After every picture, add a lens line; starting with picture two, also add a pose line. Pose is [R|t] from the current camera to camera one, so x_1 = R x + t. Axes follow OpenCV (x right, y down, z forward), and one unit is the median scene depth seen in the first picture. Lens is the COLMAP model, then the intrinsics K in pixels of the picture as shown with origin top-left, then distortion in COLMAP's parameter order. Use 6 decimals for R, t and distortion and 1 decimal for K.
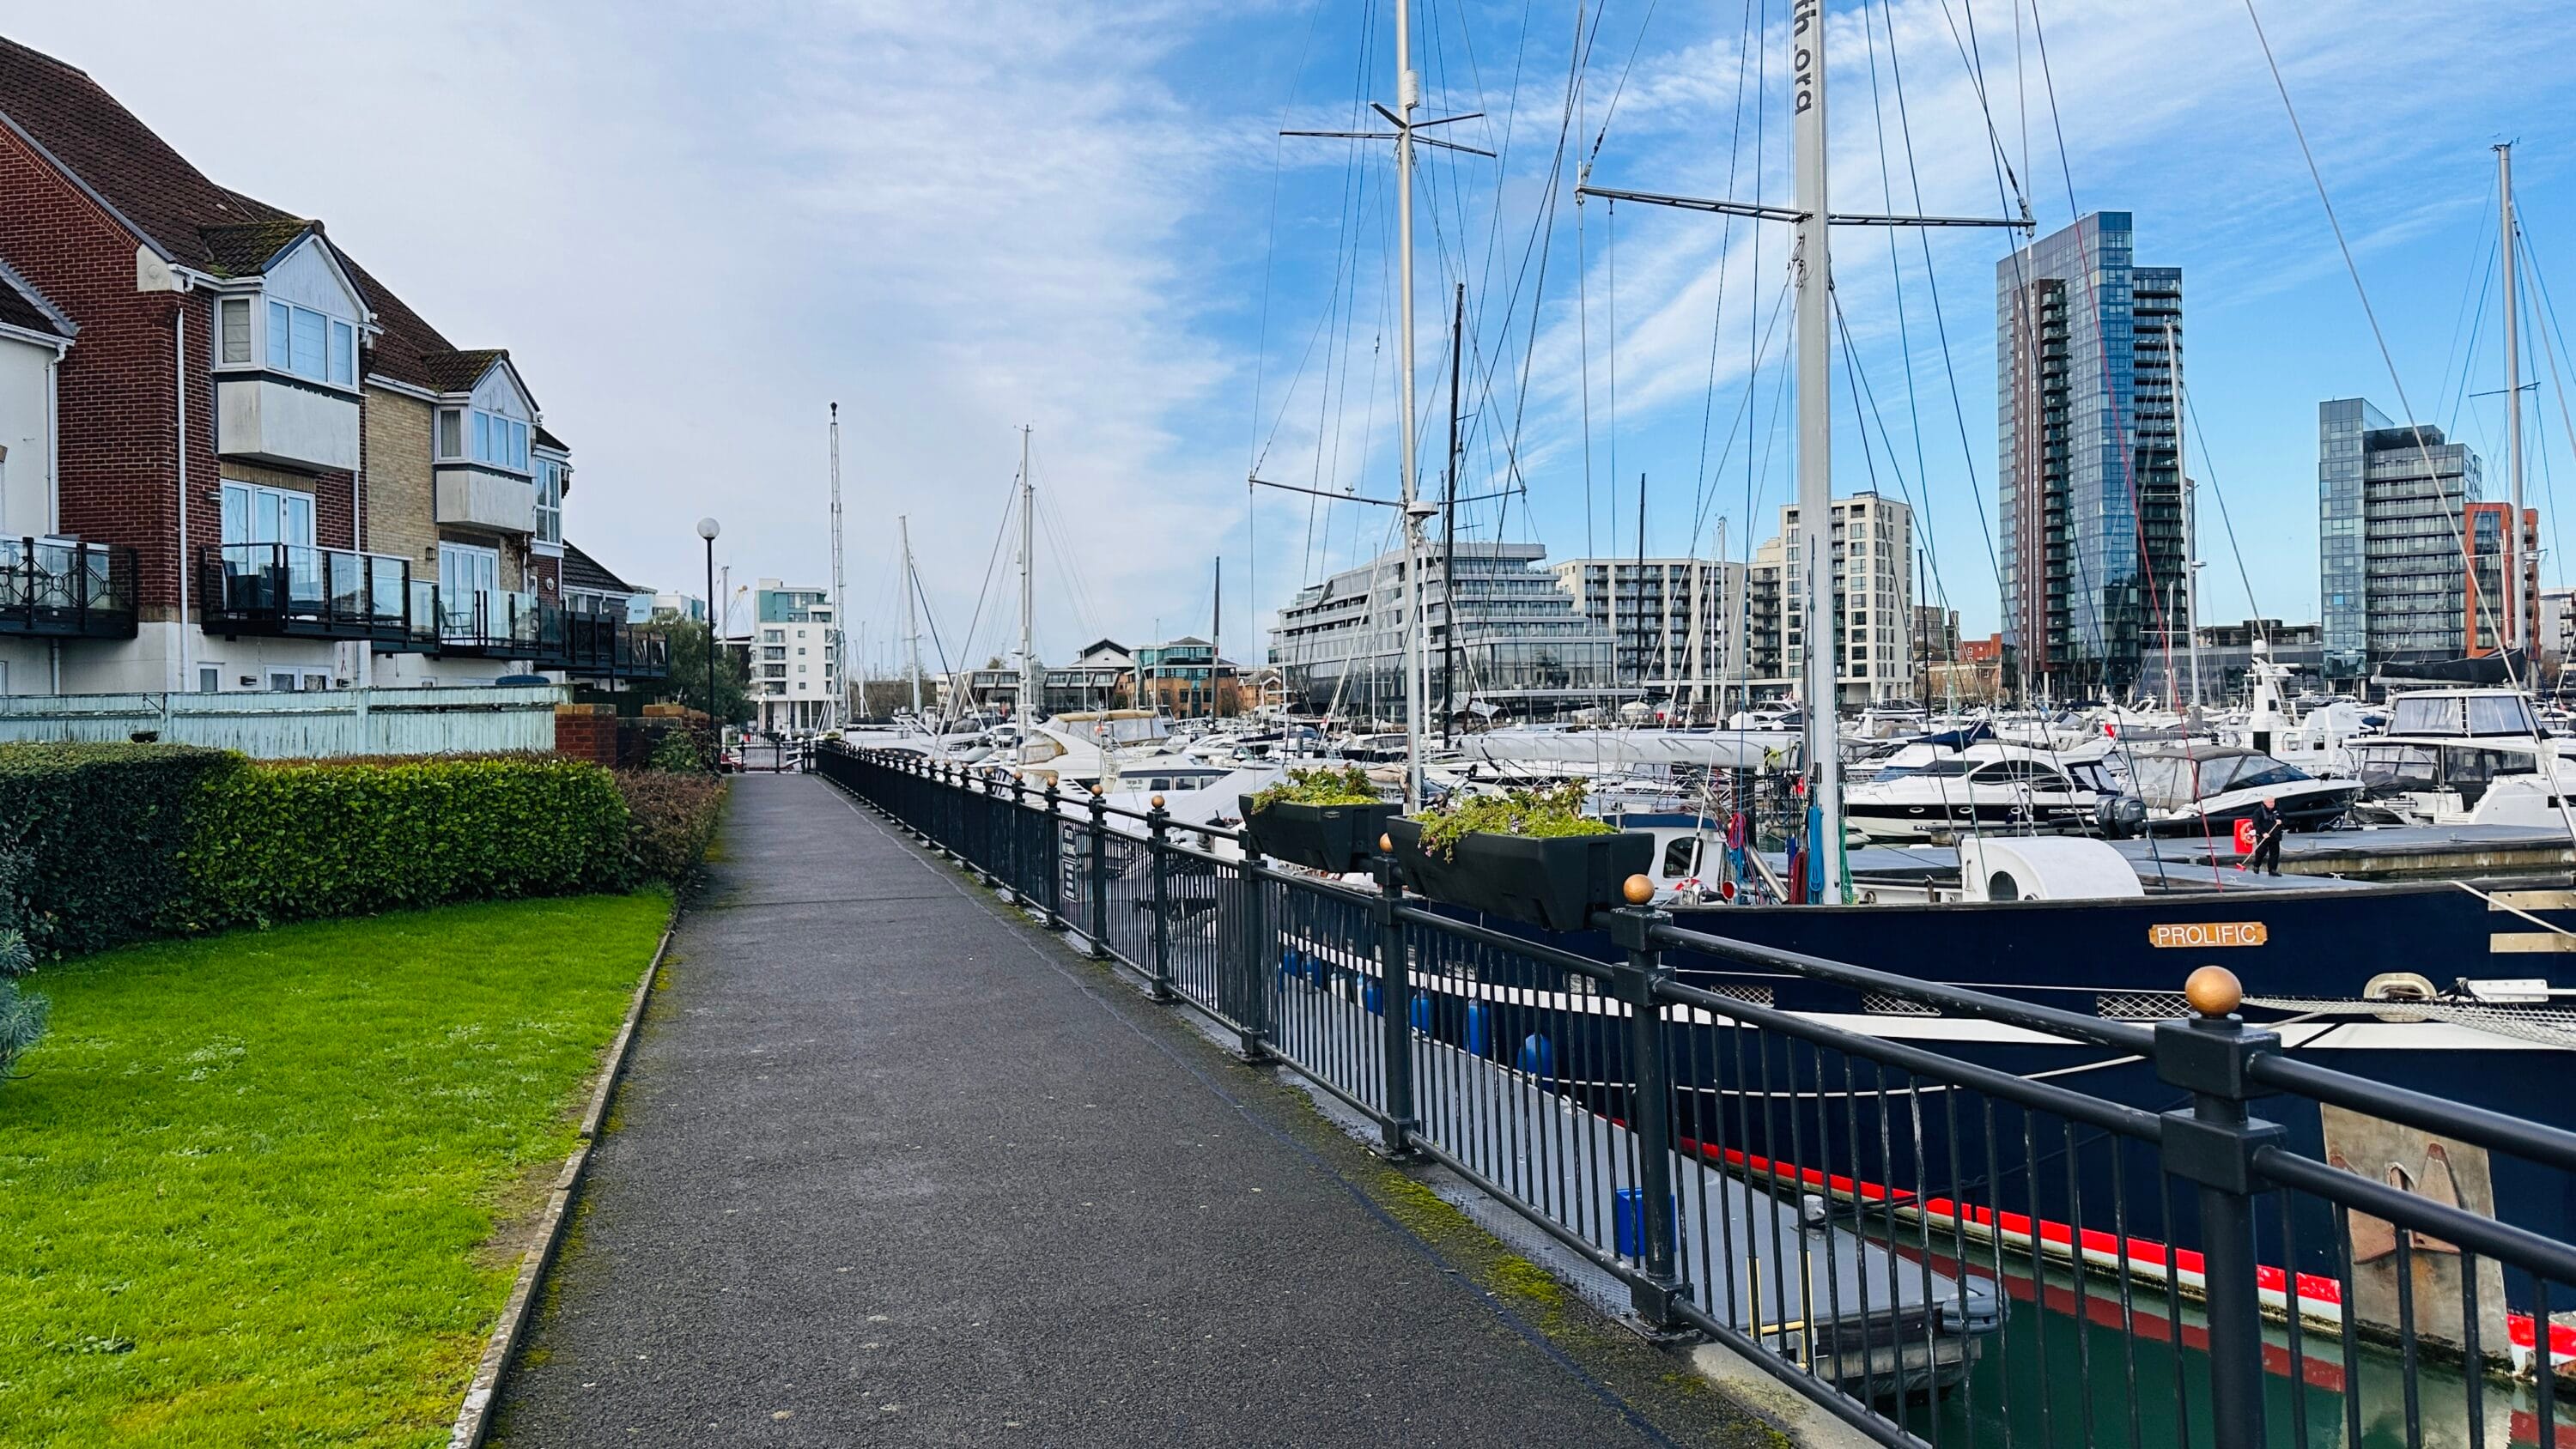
lens RADIAL K [[1644.7, 0, 1290.1], [0, 1644.7, 718.4], [0, 0, 1]] dist [0.028538, -0.065442]
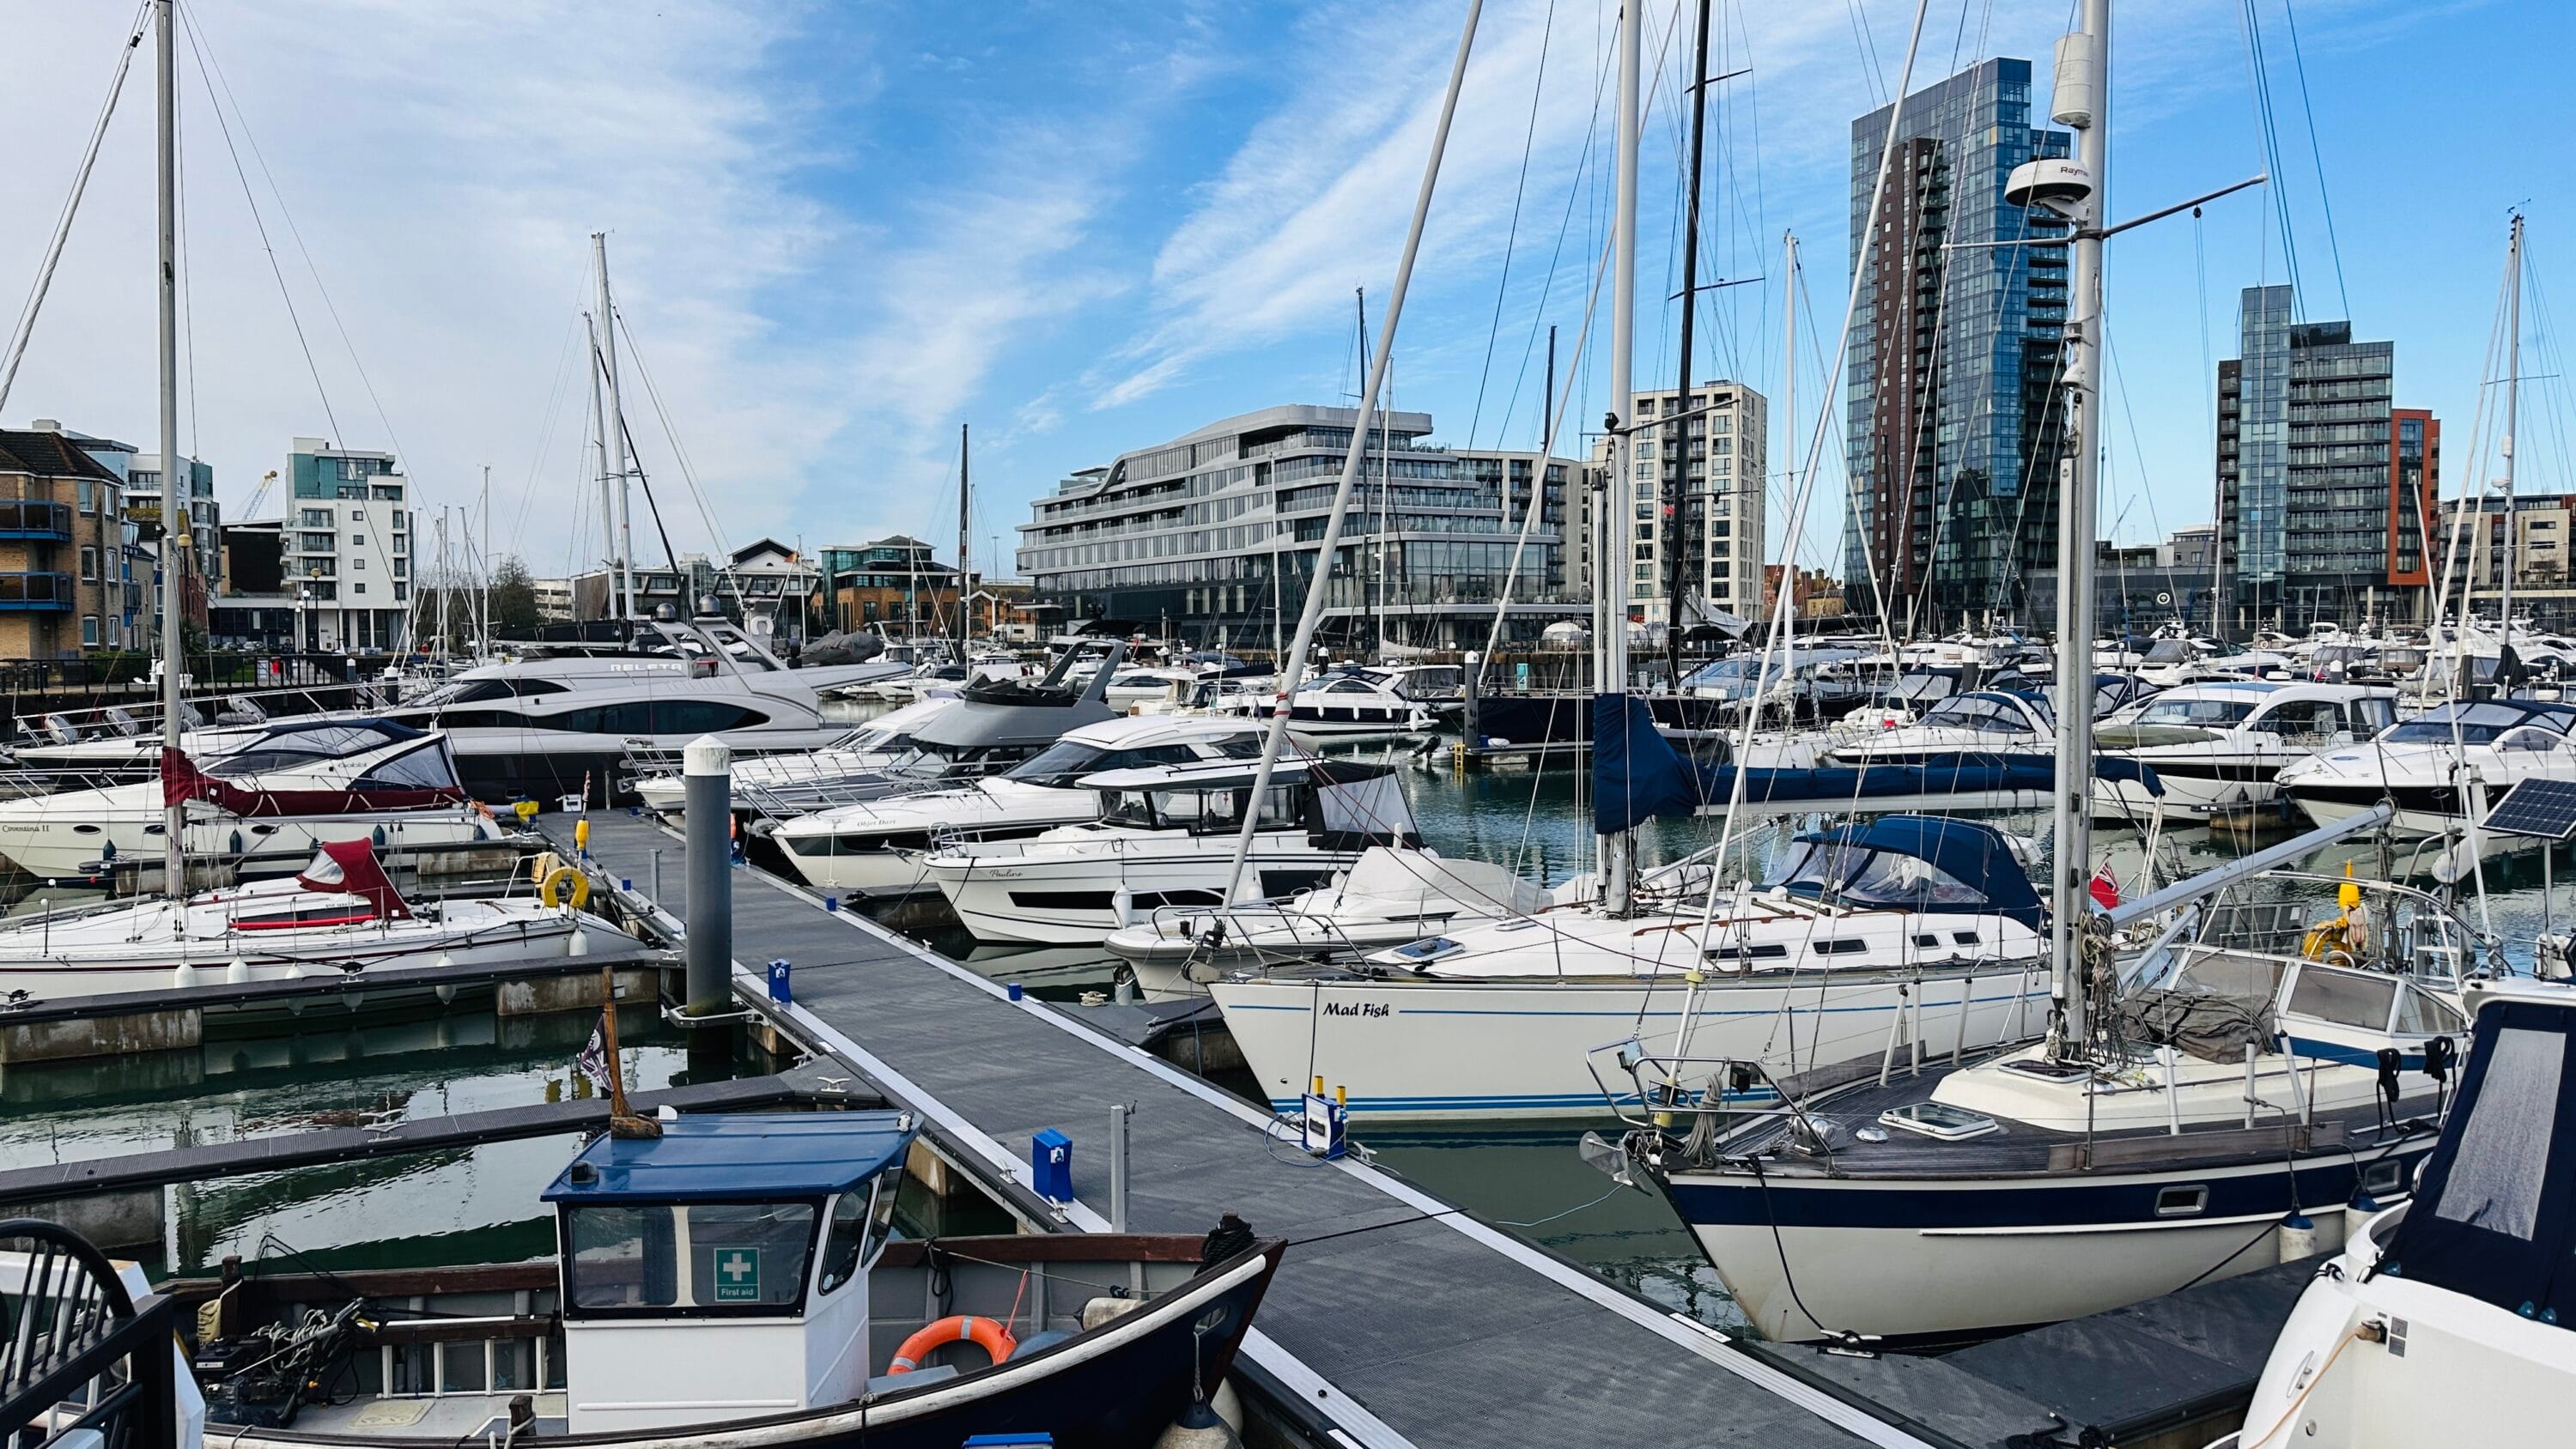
lens RADIAL K [[1760.3, 0, 1263.1], [0, 1760.3, 749.8], [0, 0, 1]] dist [0.068293, -0.085803]
pose [[0.975169, -0.004077, 0.221424, -0.086539], [-0.007923, 0.998548, 0.053283, 0.006454], [-0.221320, -0.053715, 0.973721, 0.153580]]
